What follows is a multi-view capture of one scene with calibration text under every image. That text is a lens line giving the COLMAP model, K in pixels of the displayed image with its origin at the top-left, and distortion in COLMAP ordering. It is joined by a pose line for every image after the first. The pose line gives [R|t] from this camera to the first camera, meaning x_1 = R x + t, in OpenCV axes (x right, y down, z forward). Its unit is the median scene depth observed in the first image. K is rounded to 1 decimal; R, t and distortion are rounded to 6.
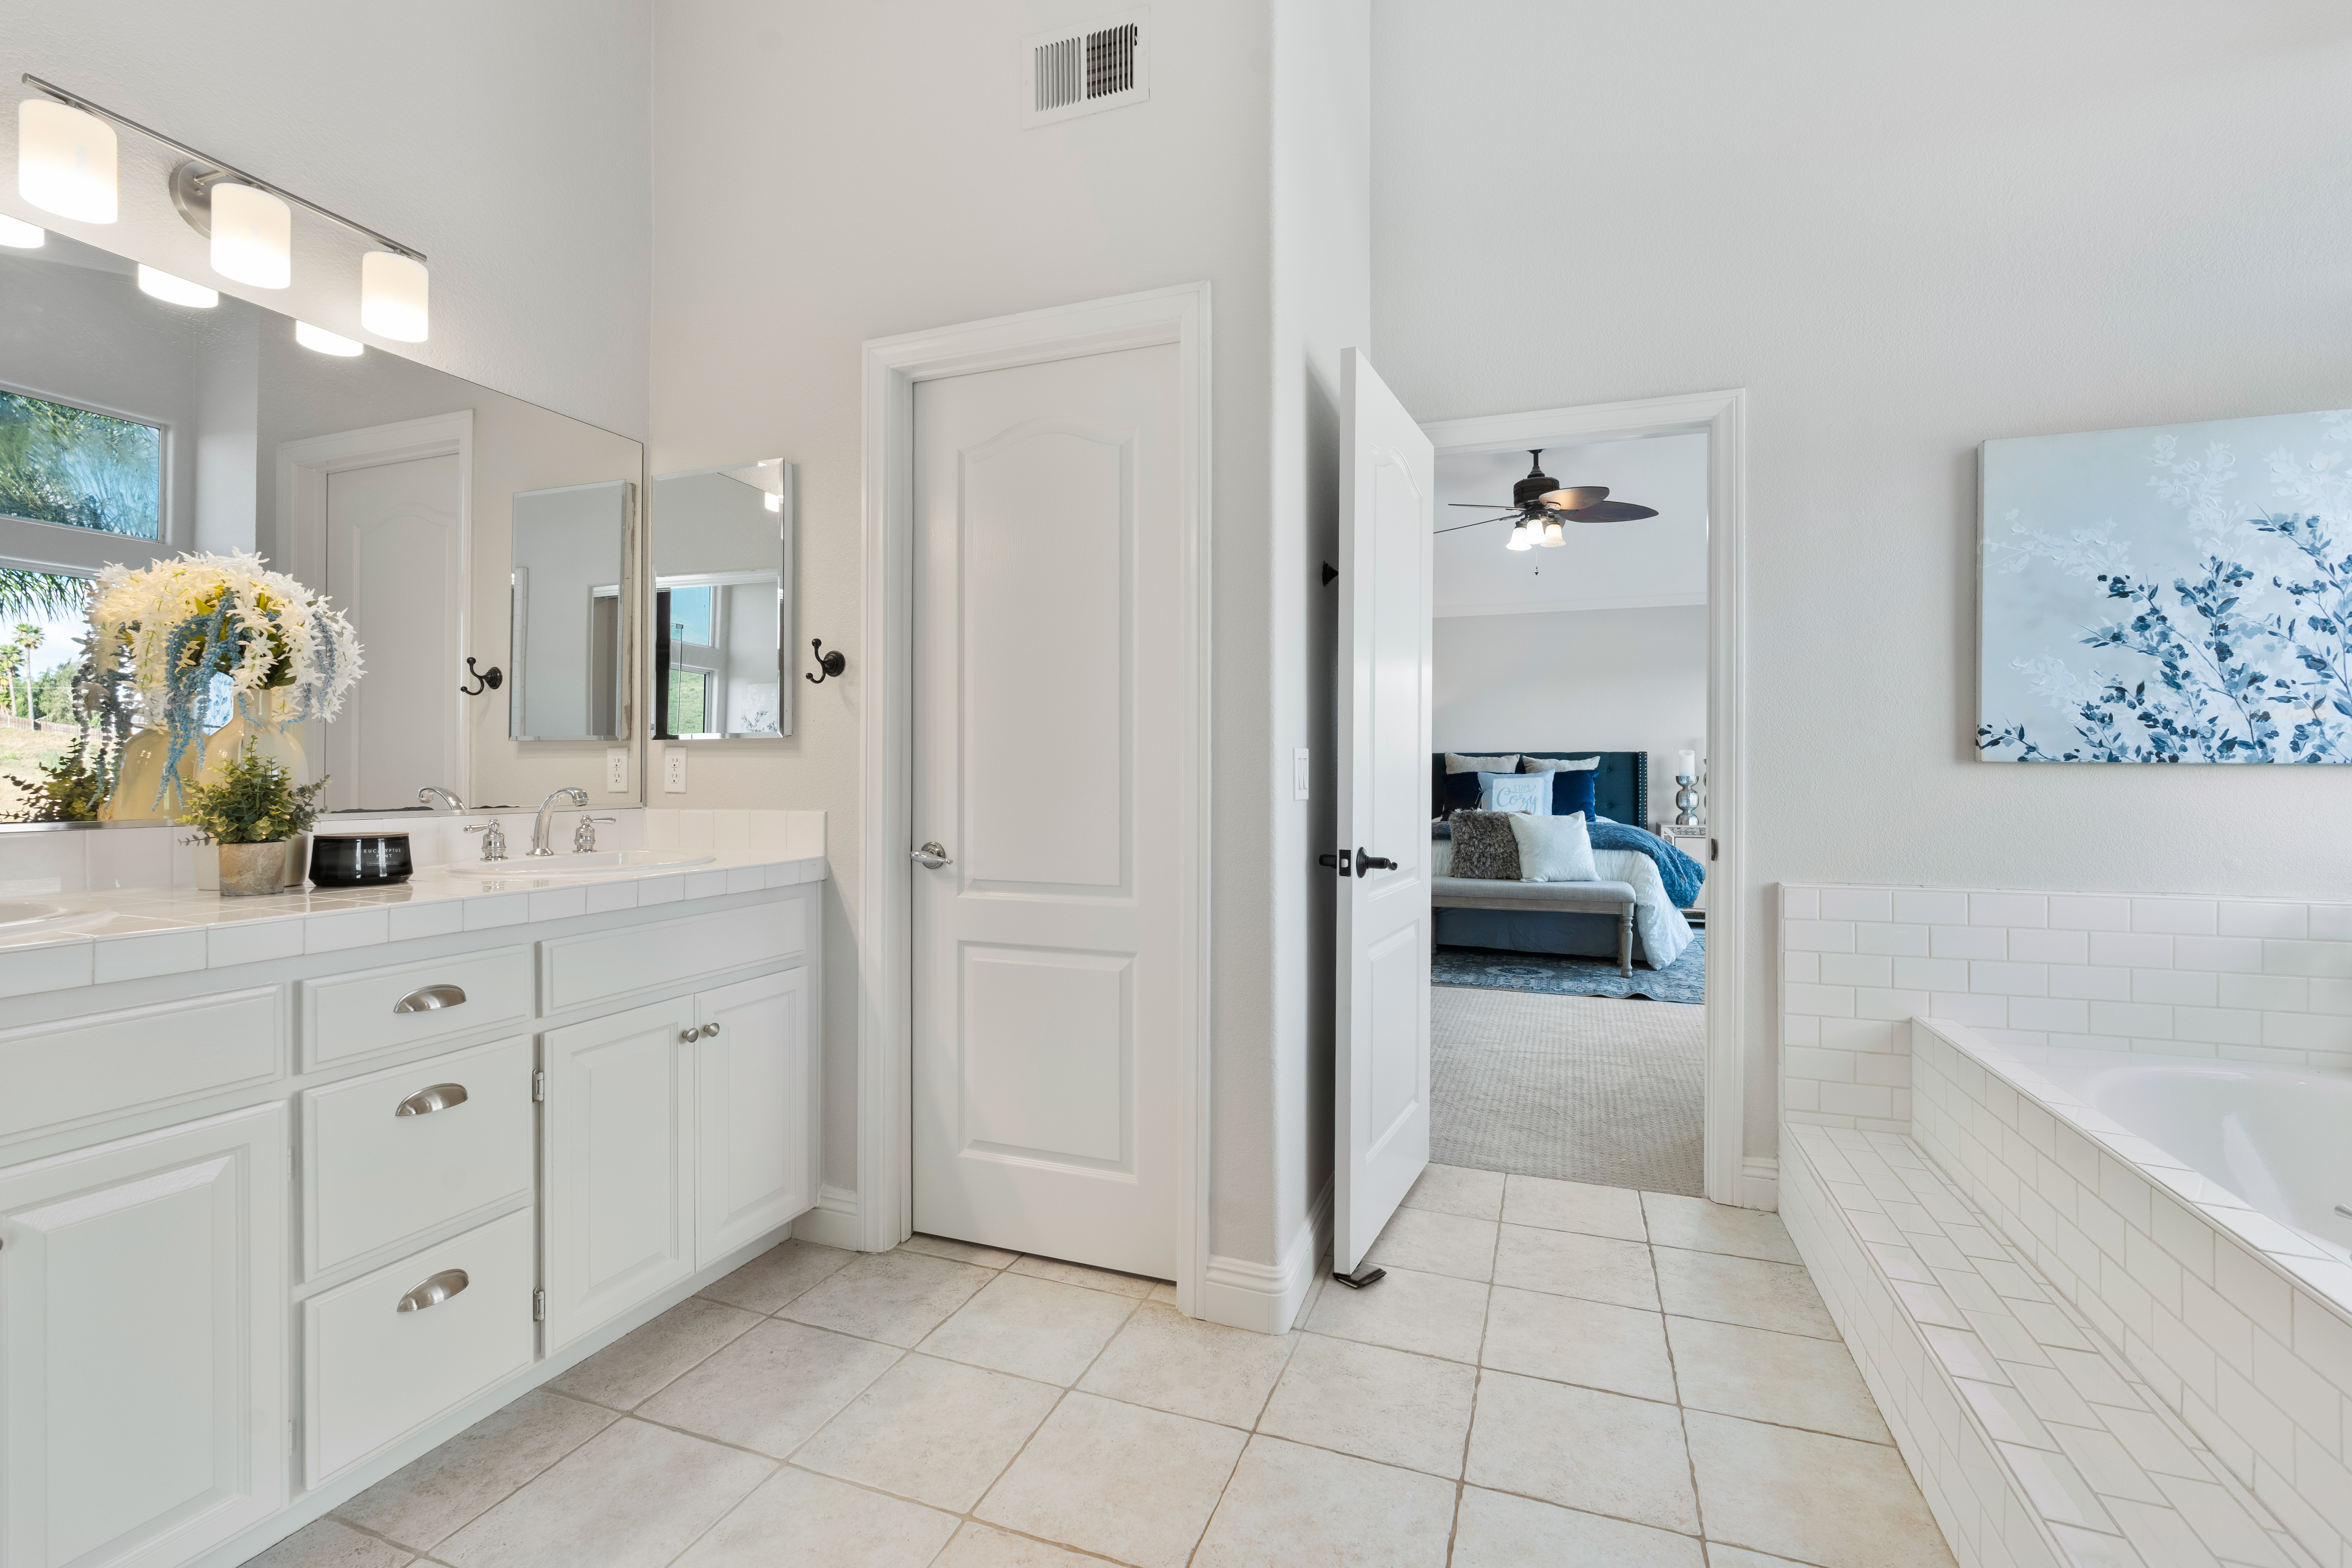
lens RADIAL K [[1030.9, 0, 1174.0], [0, 1030.9, 776.5], [0, 0, 1]] dist [-0.006504, 0.000336]
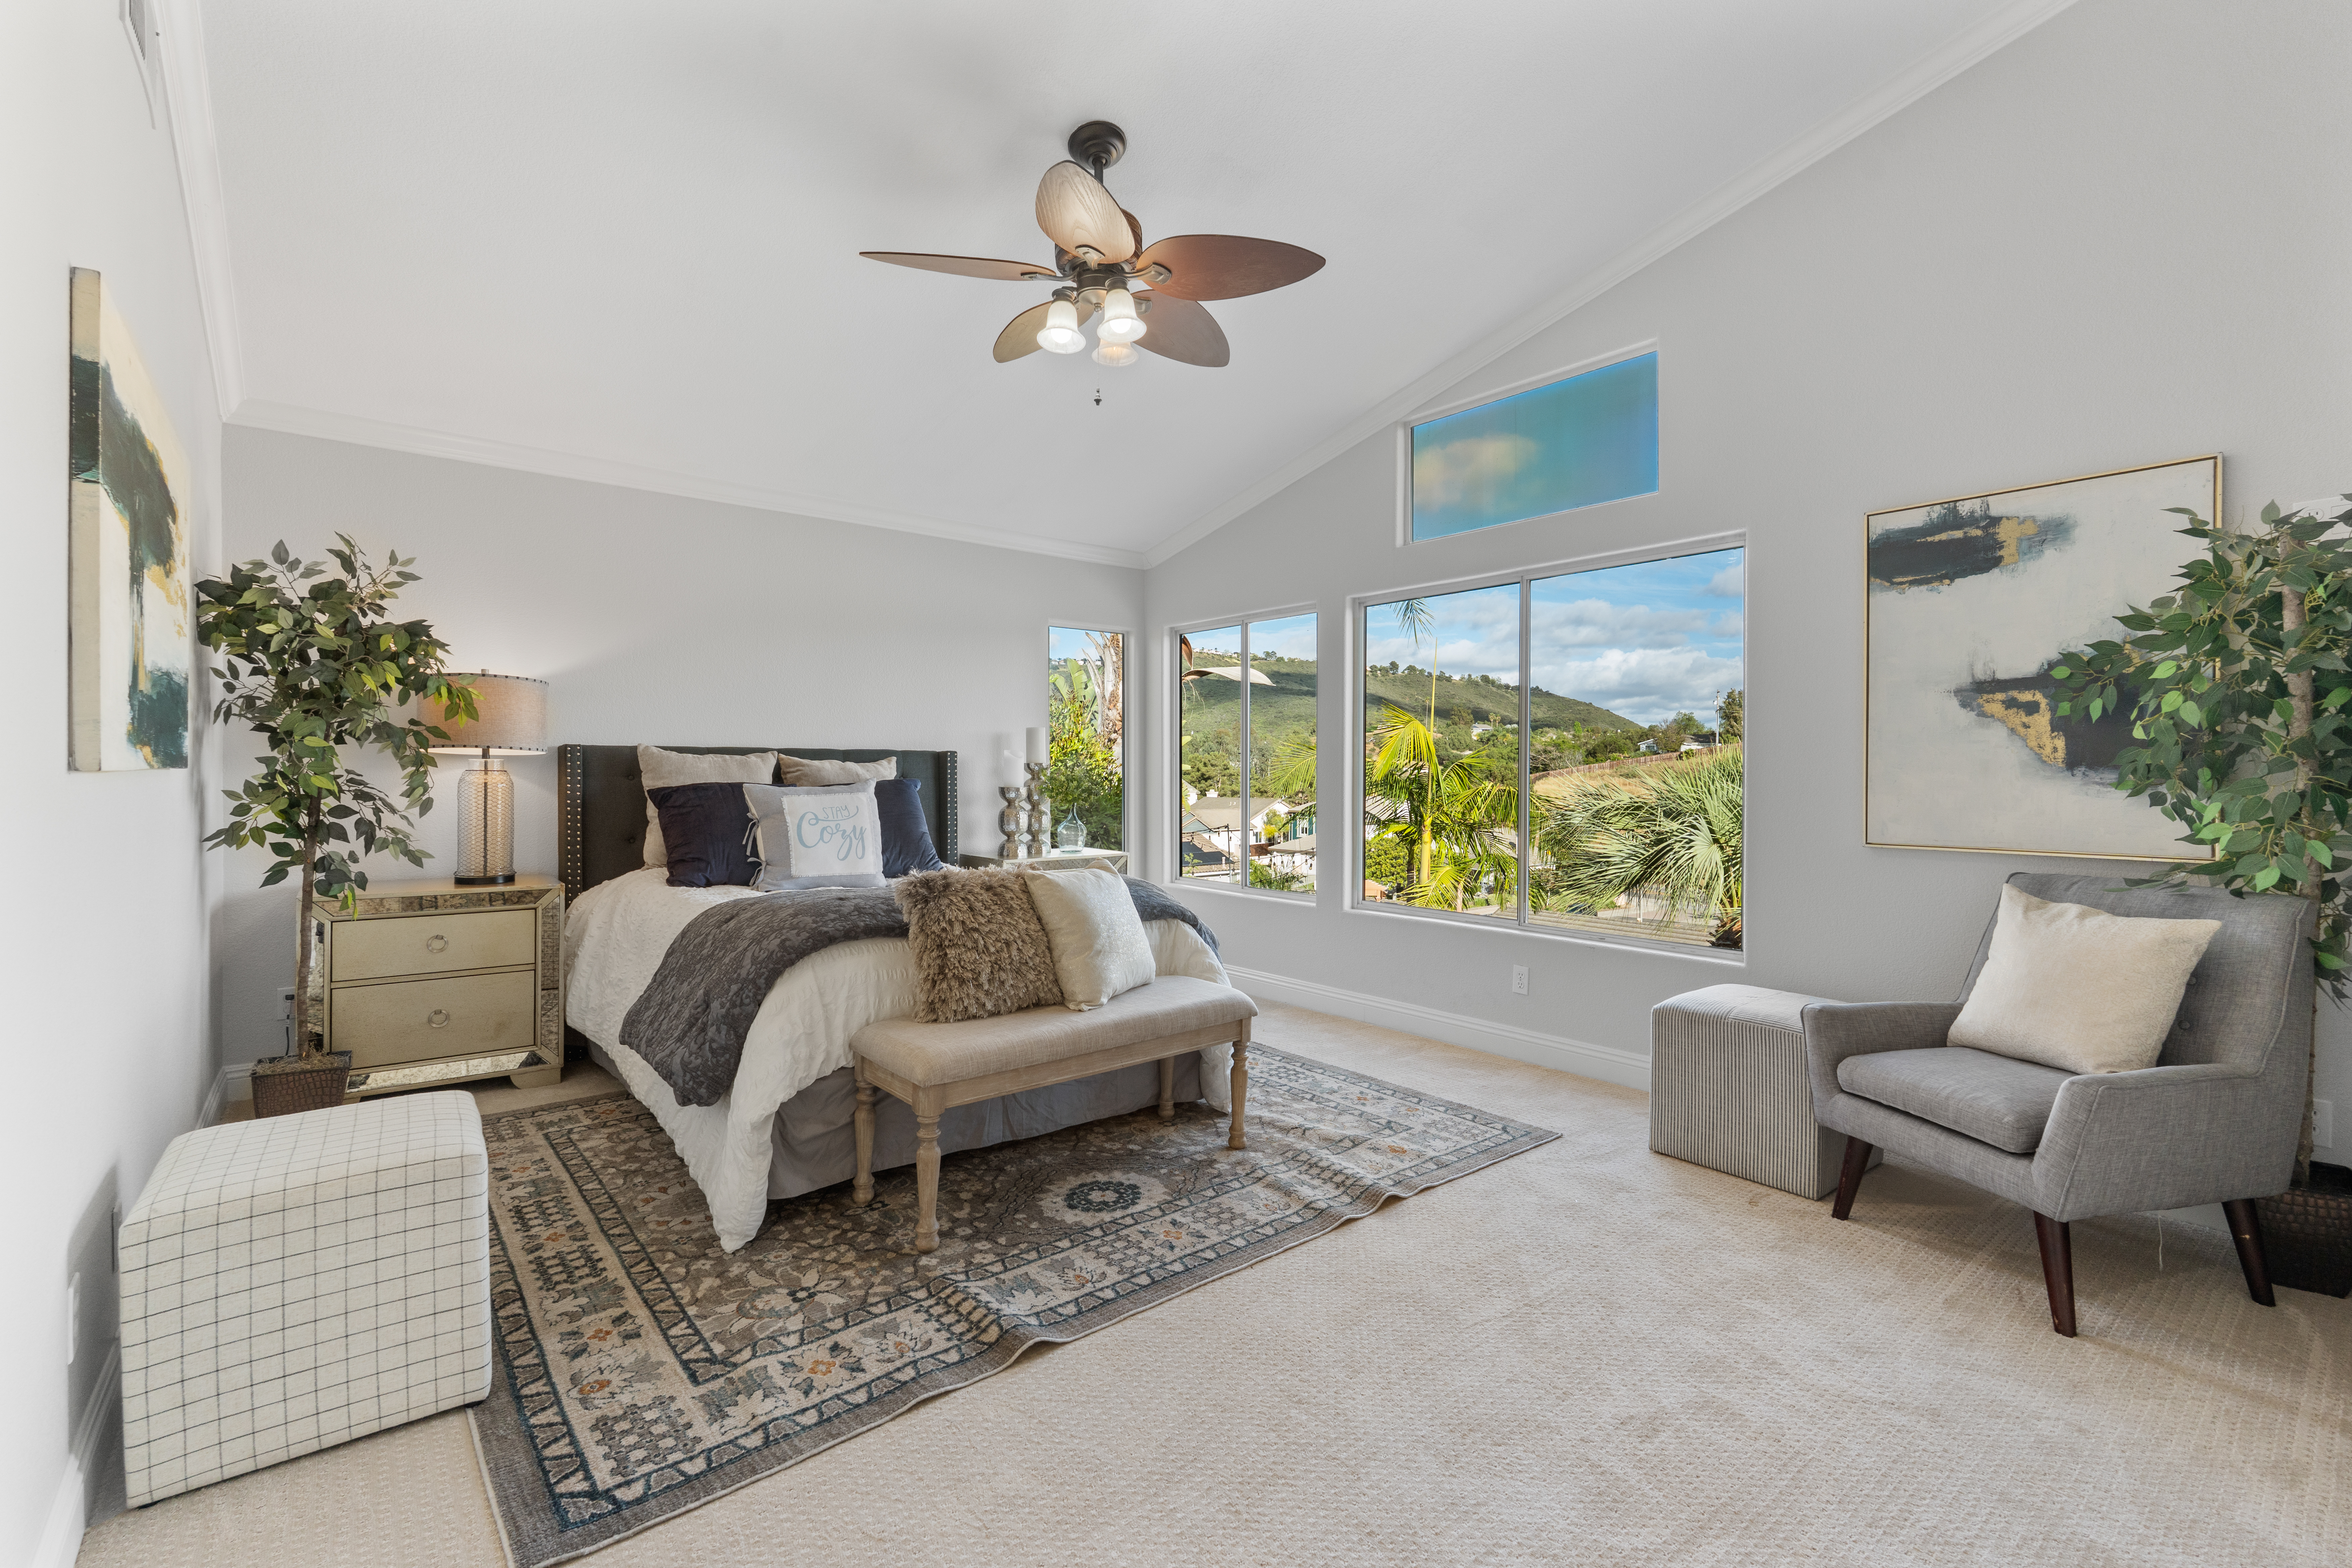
lens RADIAL K [[1030.9, 0, 1172.2], [0, 1030.9, 776.0], [0, 0, 1]] dist [-0.006504, 0.000336]
pose [[0.501631, -0.002030, 0.865079, -0.056252], [-0.001350, 0.999994, 0.003130, -0.010324], [-0.865081, -0.002737, 0.501625, 0.550734]]
